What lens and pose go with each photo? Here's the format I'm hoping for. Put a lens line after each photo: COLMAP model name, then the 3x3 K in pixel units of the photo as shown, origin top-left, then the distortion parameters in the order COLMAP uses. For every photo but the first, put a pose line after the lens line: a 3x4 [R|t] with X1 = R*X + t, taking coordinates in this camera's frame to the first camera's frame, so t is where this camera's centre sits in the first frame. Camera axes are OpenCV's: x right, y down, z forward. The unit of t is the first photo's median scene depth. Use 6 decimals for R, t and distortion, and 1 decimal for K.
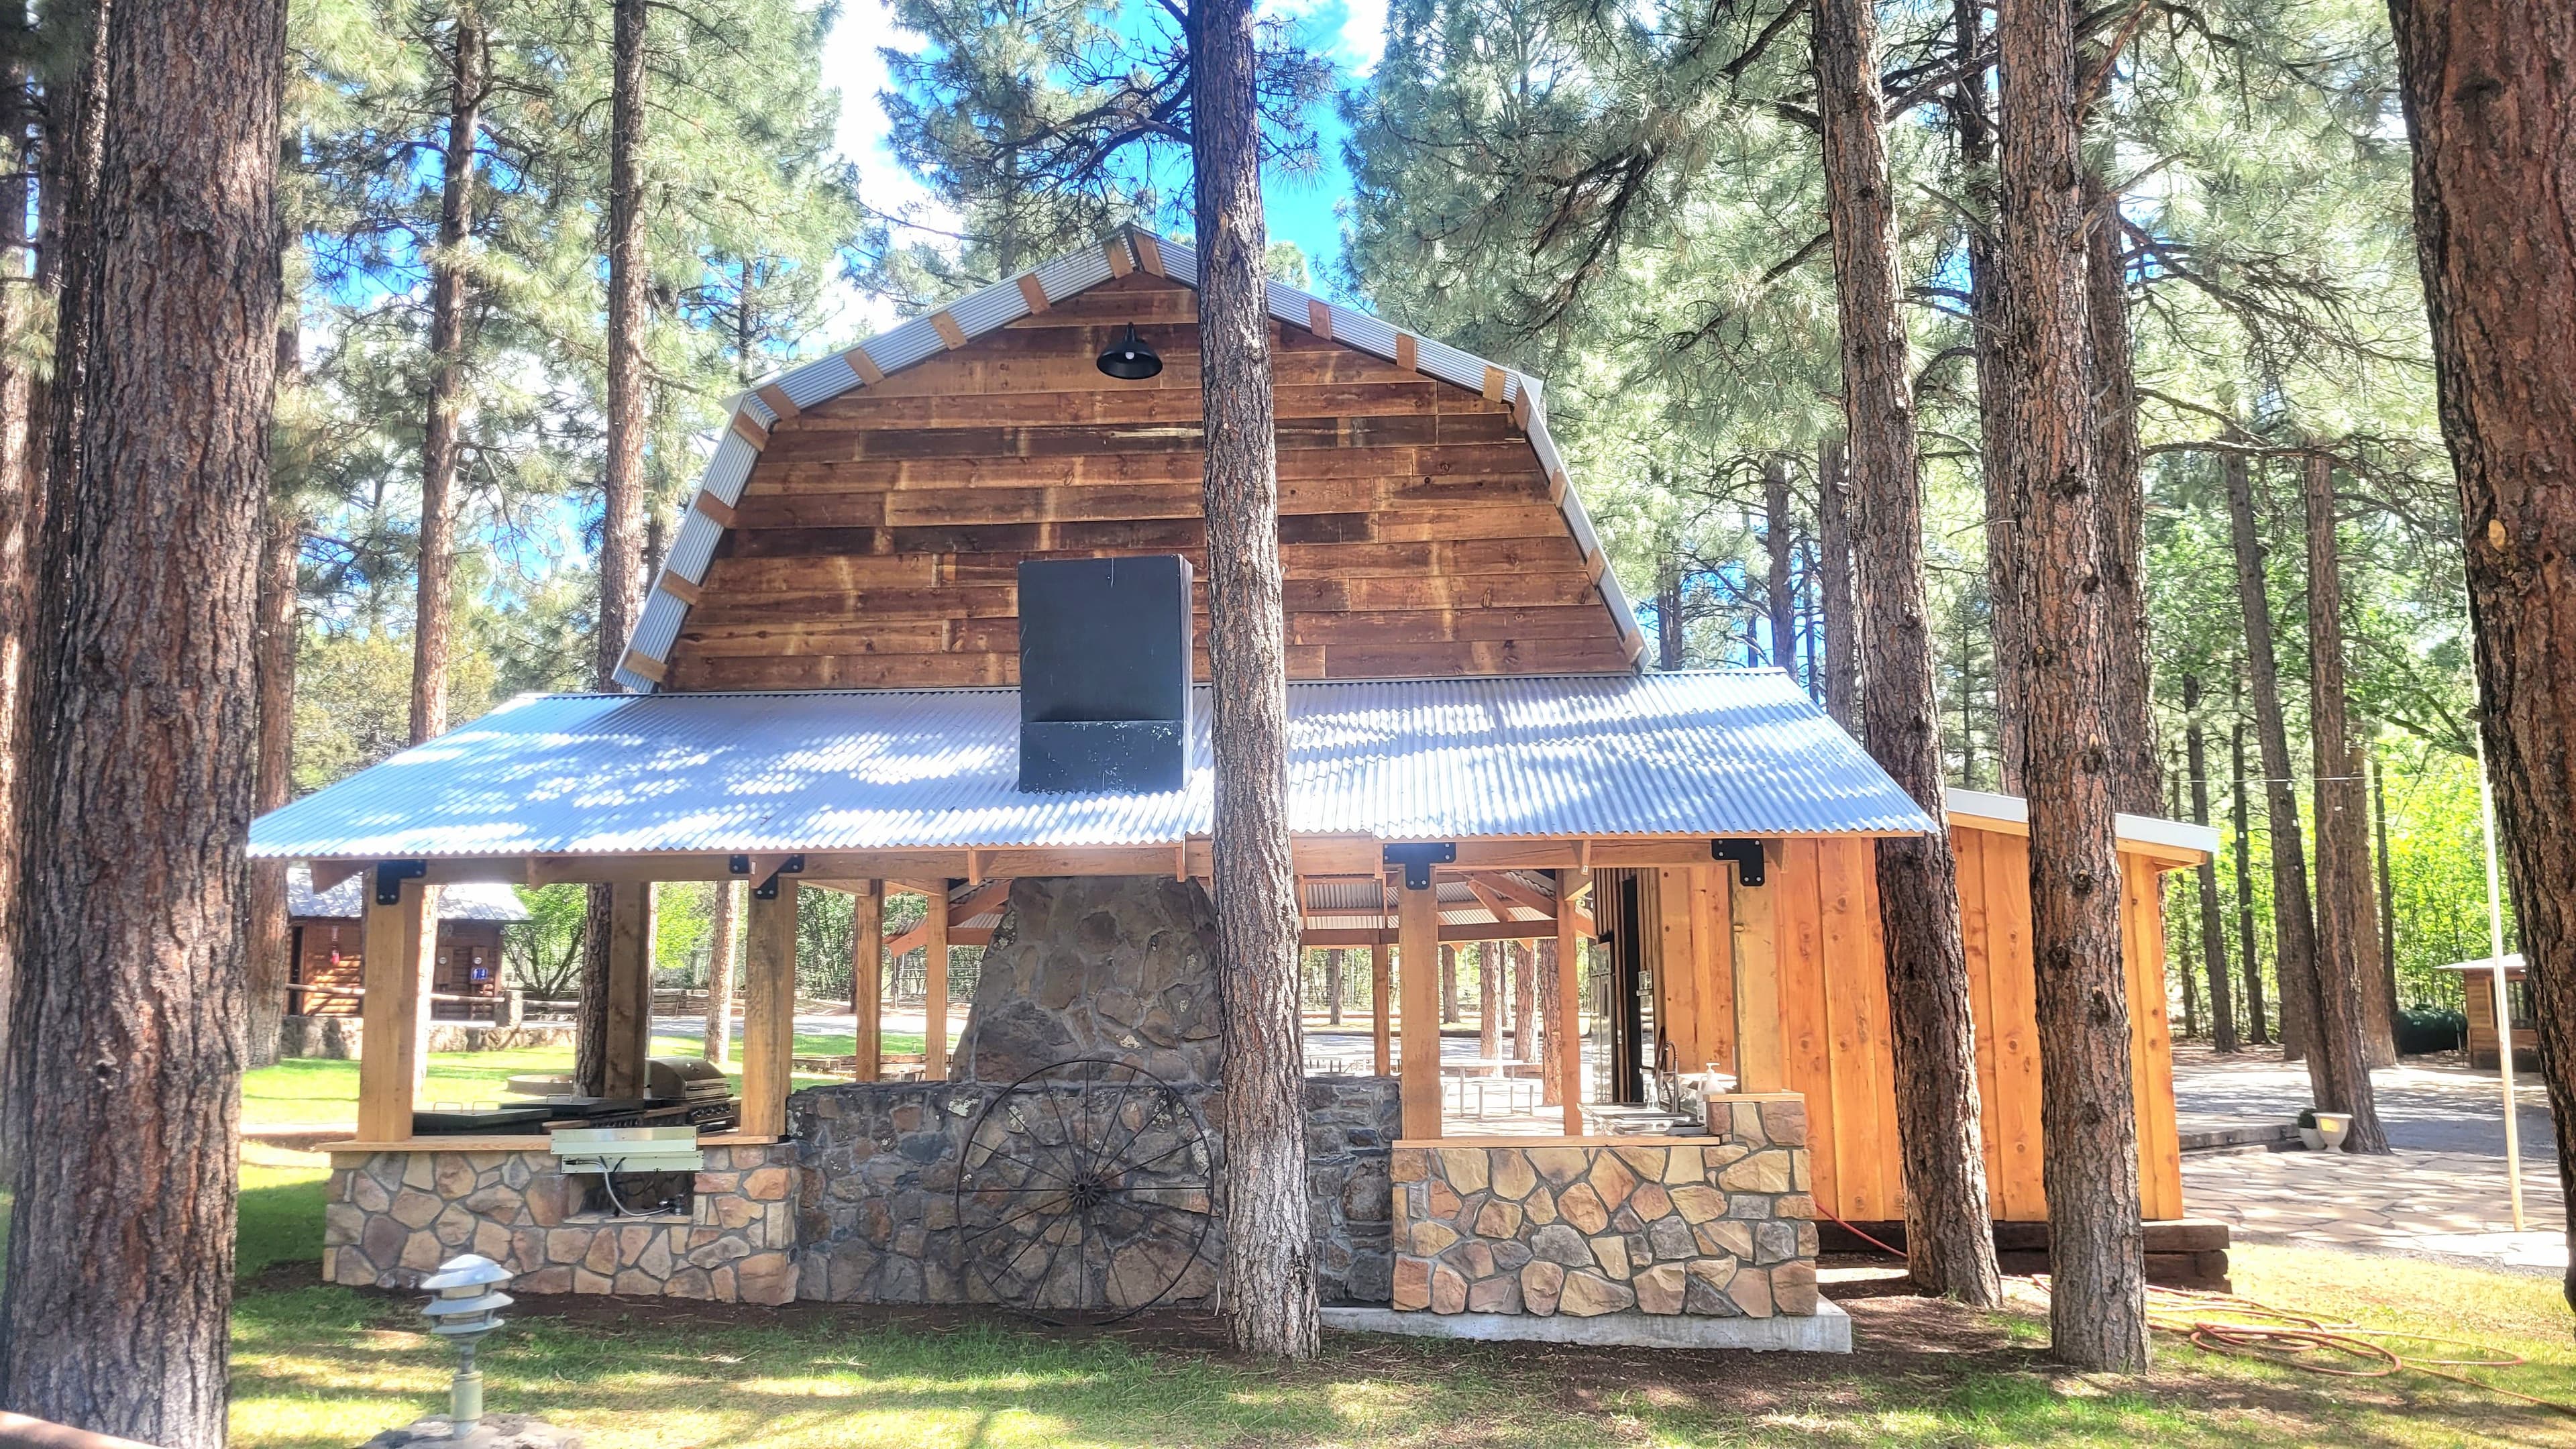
lens RADIAL K [[1917.6, 0, 1288.0], [0, 1917.6, 721.4], [0, 0, 1]] dist [0.045221, -0.033348]
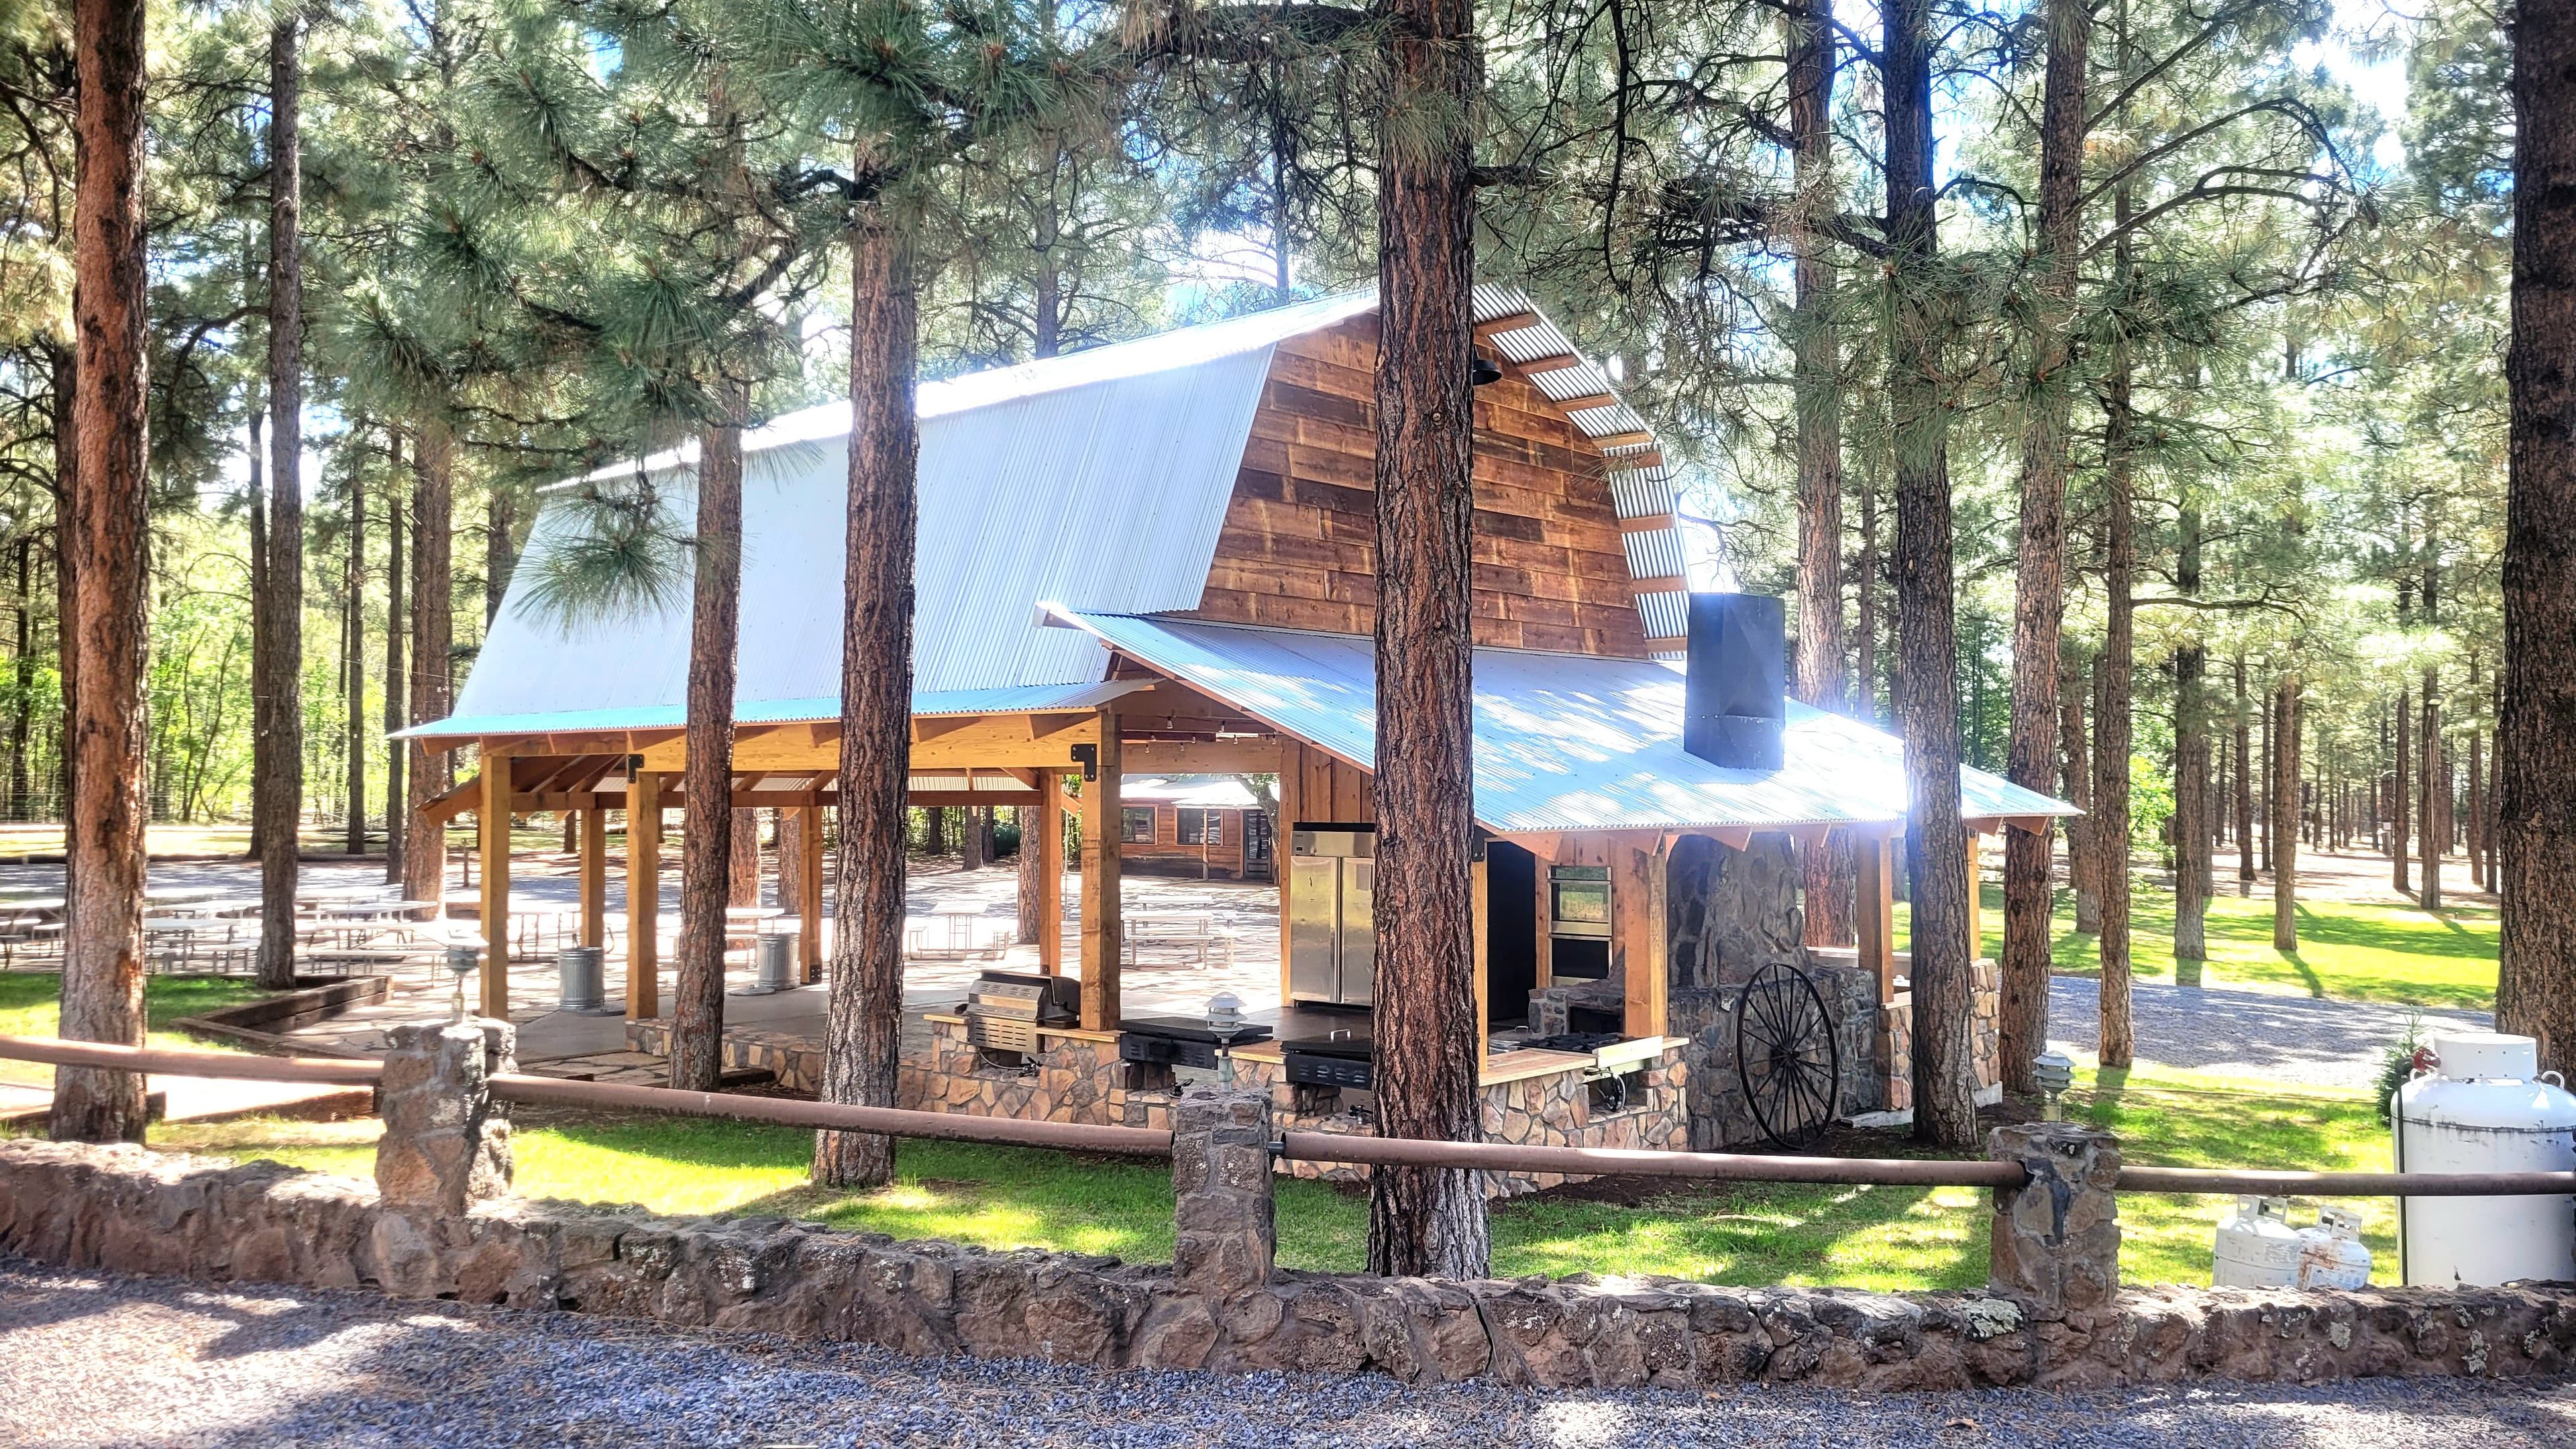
lens RADIAL K [[1917.6, 0, 1291.0], [0, 1917.6, 739.1], [0, 0, 1]] dist [0.045221, -0.033348]
pose [[0.610316, 0.027518, 0.791680, -1.063640], [-0.113090, 0.992186, 0.052695, -0.012739], [-0.784044, -0.121691, 0.608659, 0.336071]]
